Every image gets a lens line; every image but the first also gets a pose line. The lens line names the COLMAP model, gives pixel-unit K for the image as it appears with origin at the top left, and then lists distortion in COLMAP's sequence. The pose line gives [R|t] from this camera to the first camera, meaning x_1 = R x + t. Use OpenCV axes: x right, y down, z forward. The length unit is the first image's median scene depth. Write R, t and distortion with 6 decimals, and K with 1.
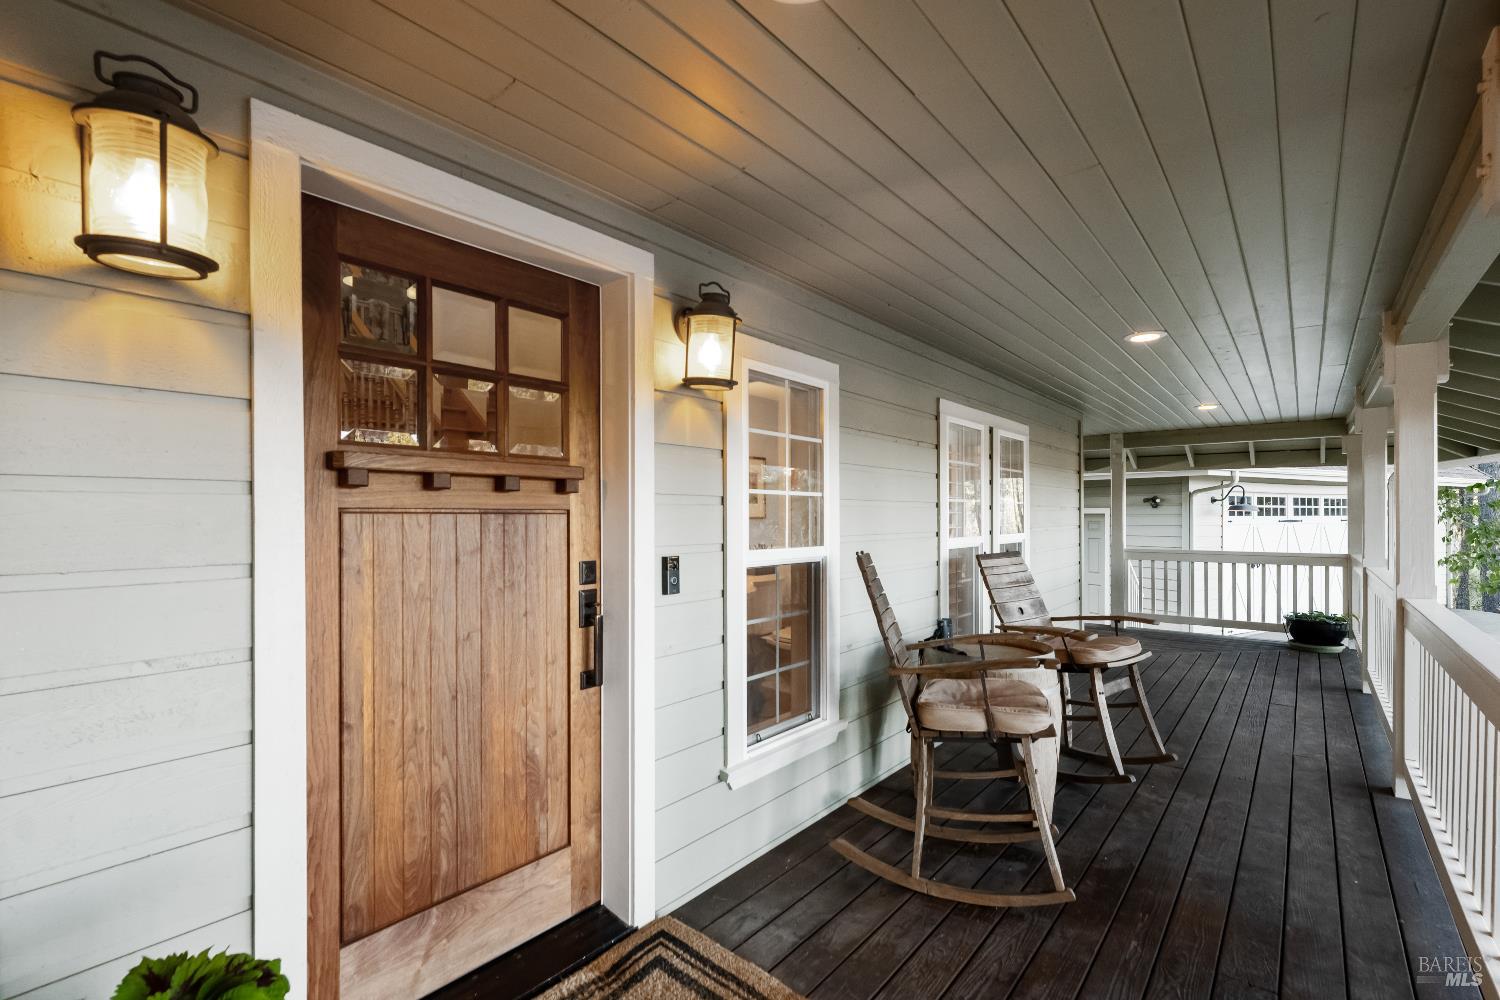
lens RADIAL K [[683.0, 0, 751.4], [0, 683.0, 511.8], [0, 0, 1]] dist [-0.001013, 0.000562]
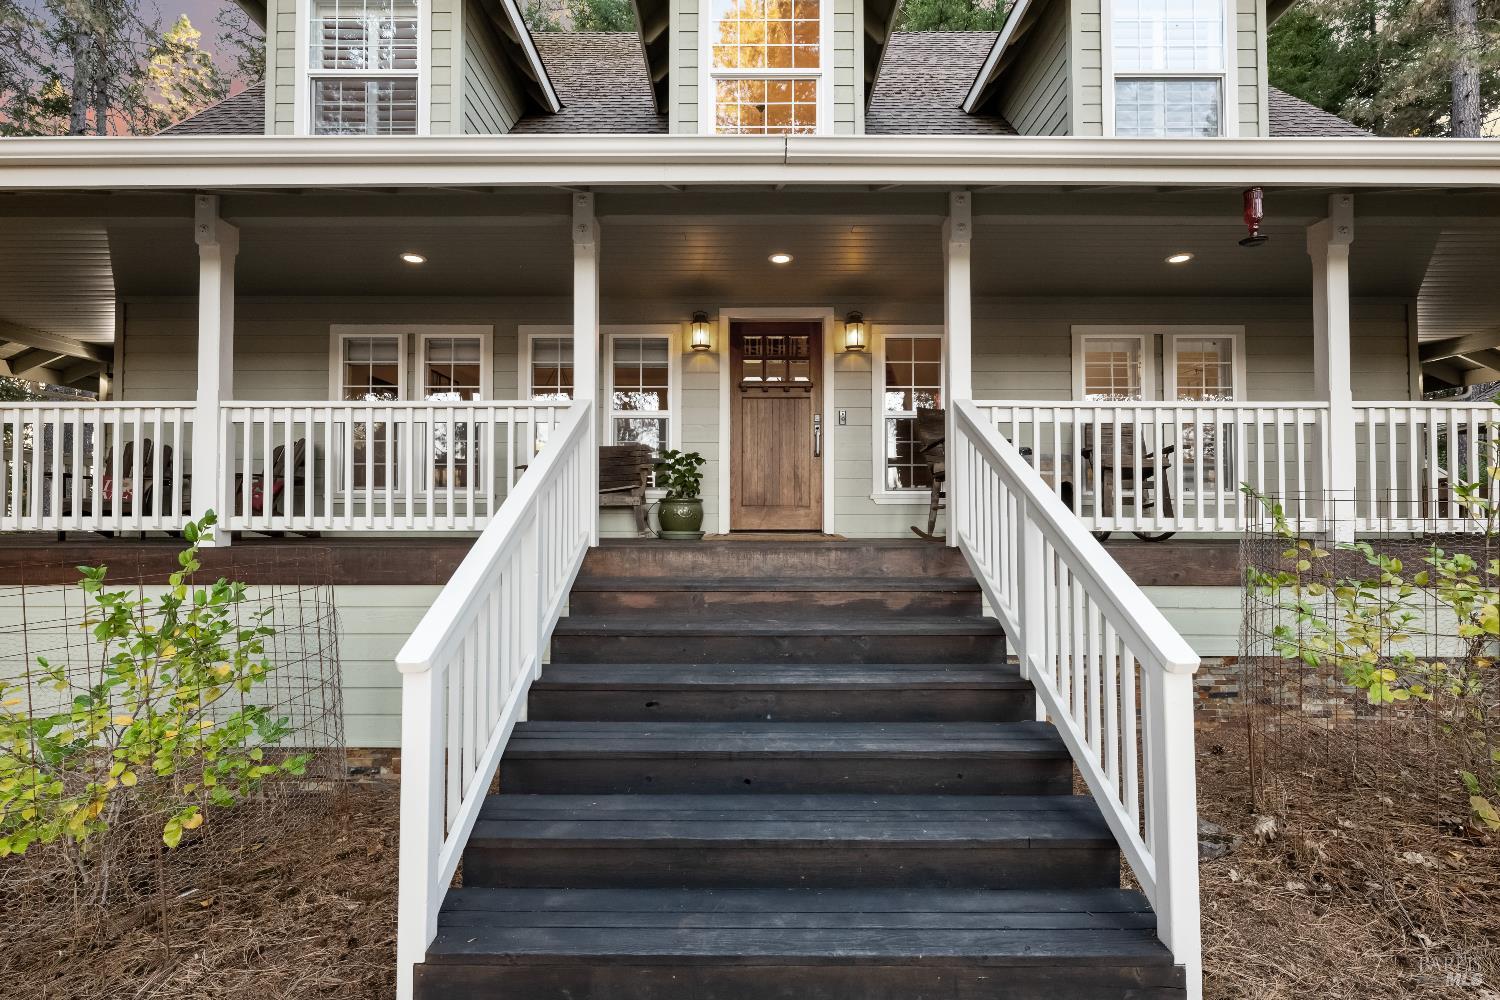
lens RADIAL K [[683.0, 0, 747.3], [0, 683.0, 495.7], [0, 0, 1]] dist [-0.001013, 0.000562]
pose [[0.628402, -0.017839, -0.777684, 0.713452], [0.001305, 0.999760, -0.021878, 0.186648], [0.777887, 0.012733, 0.628275, -0.422255]]
